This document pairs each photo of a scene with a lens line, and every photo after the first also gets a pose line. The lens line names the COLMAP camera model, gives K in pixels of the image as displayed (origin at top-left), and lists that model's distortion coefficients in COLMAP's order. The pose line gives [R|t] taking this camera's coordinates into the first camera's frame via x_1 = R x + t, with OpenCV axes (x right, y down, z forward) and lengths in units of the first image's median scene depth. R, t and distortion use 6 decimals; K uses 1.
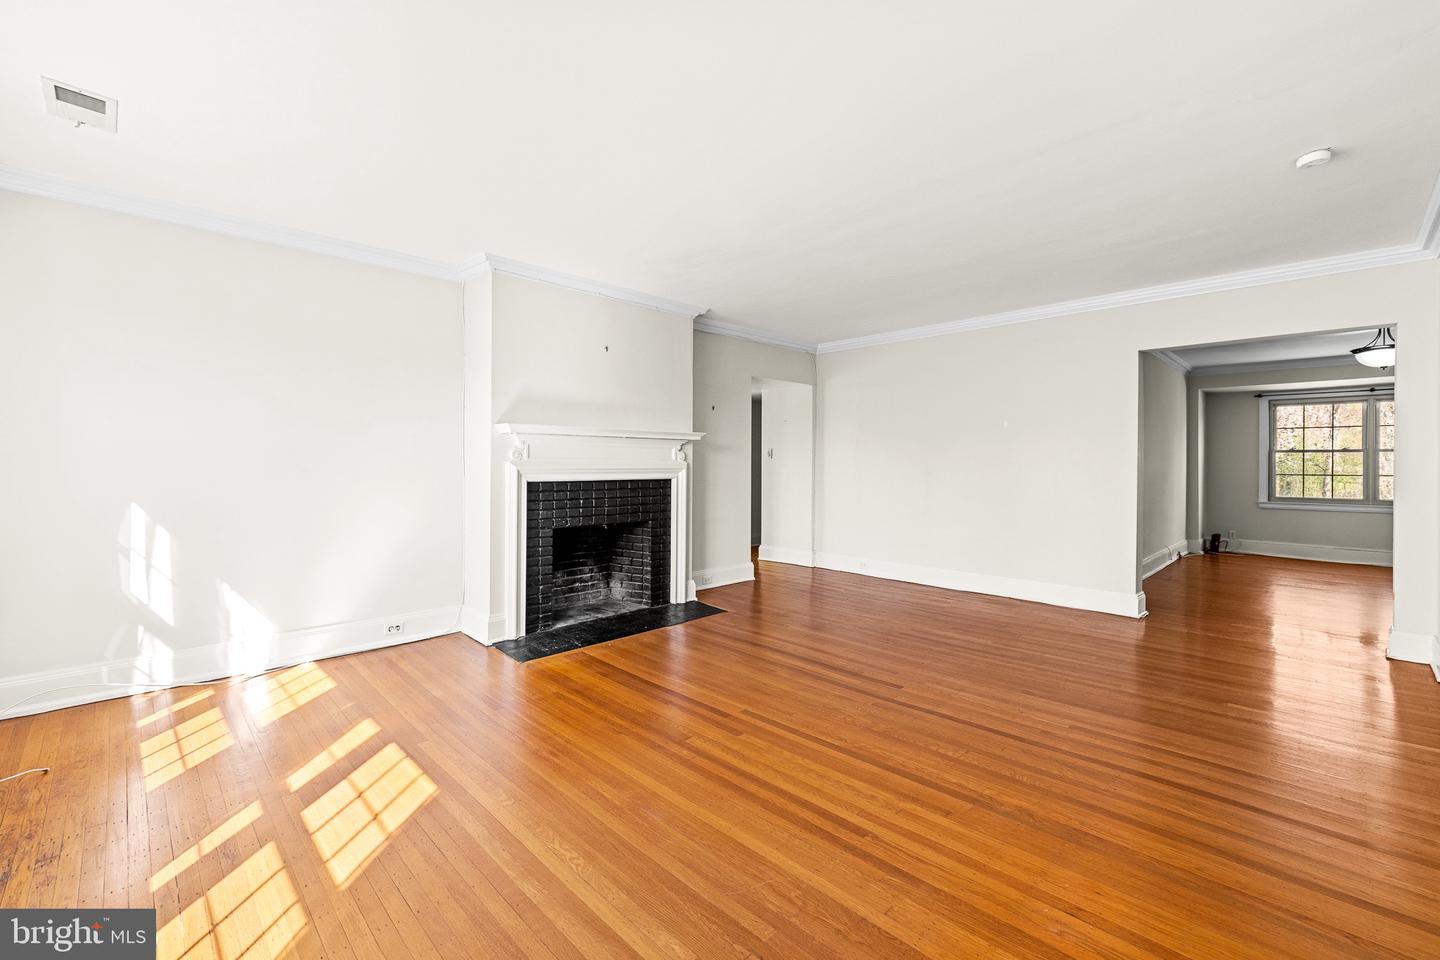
lens RADIAL K [[613.5, 0, 707.9], [0, 613.5, 459.3], [0, 0, 1]] dist [0.002933, 0.001680]
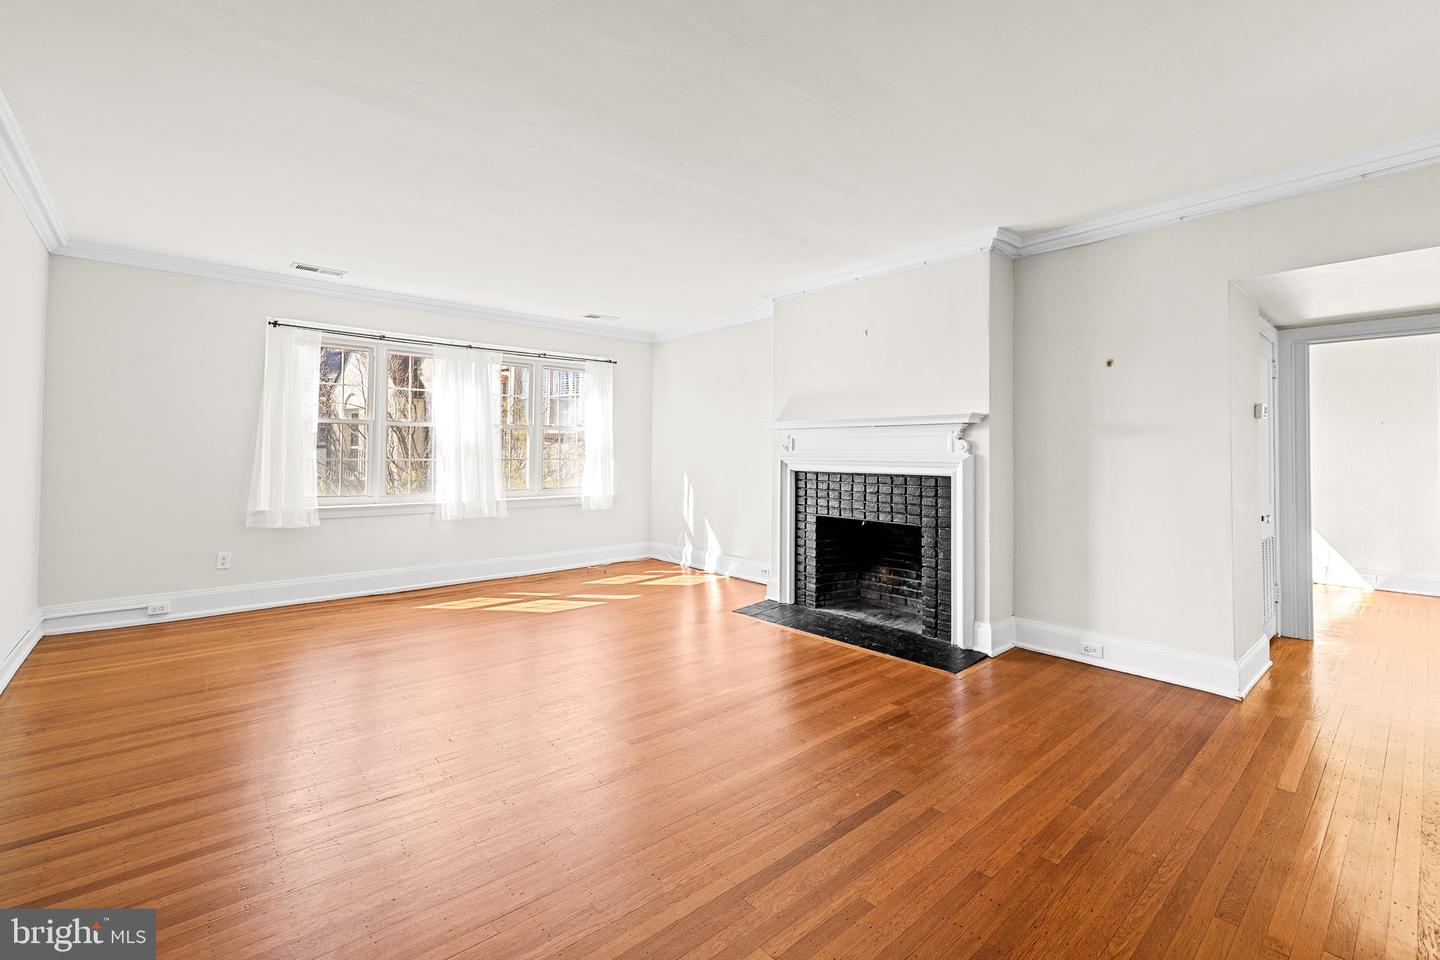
lens RADIAL K [[613.5, 0, 711.1], [0, 613.5, 447.4], [0, 0, 1]] dist [0.002933, 0.001680]
pose [[-0.053002, -0.012156, -0.998520, 0.720830], [-0.002055, 0.999925, -0.012064, 0.006214], [0.998592, 0.001413, -0.053023, 0.762380]]
